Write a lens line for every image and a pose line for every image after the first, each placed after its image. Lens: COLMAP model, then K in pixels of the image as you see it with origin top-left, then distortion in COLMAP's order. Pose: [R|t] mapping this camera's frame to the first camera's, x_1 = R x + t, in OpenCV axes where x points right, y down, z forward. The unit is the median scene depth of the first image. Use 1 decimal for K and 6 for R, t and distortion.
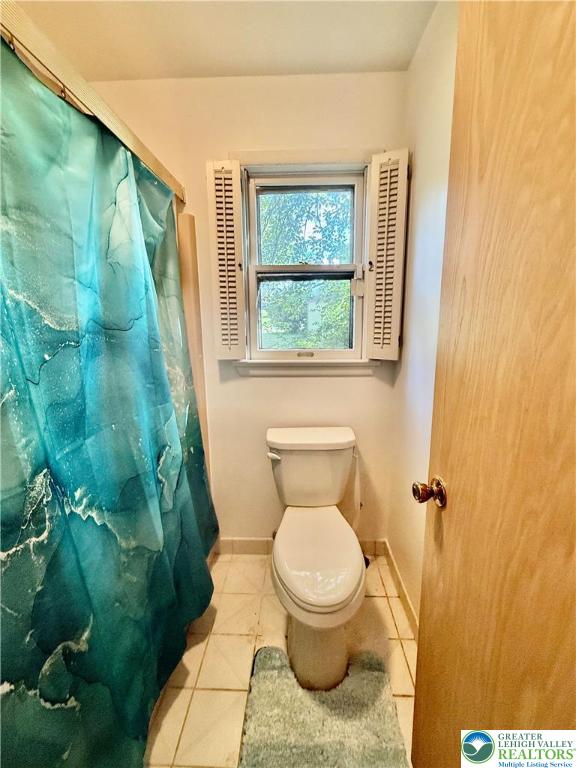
lens RADIAL K [[313.5, 0, 289.1], [0, 313.5, 370.7], [0, 0, 1]] dist [0.000708, 0.000216]
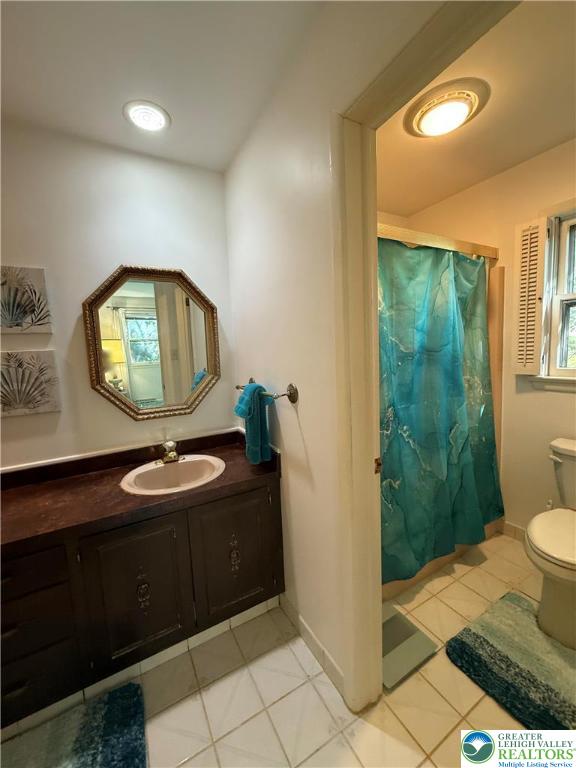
lens RADIAL K [[306.2, 0, 284.7], [0, 306.2, 382.0], [0, 0, 1]] dist [-0.000364, -0.000091]
pose [[0.511609, 0.074364, -0.855994, 0.522298], [-0.099400, 0.994681, 0.027004, 0.080423], [0.853449, 0.071270, 0.516280, -0.624115]]
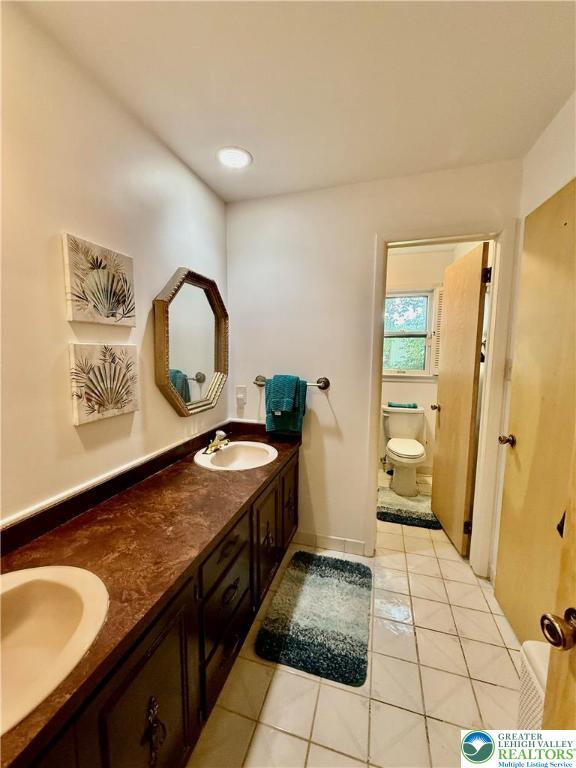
lens RADIAL K [[306.2, 0, 284.7], [0, 306.2, 382.0], [0, 0, 1]] dist [-0.000364, -0.000091]
pose [[0.961663, 0.041184, -0.271125, -0.217122], [-0.057647, 0.996927, -0.053035, 0.259917], [0.268108, 0.066631, 0.961082, -1.835775]]
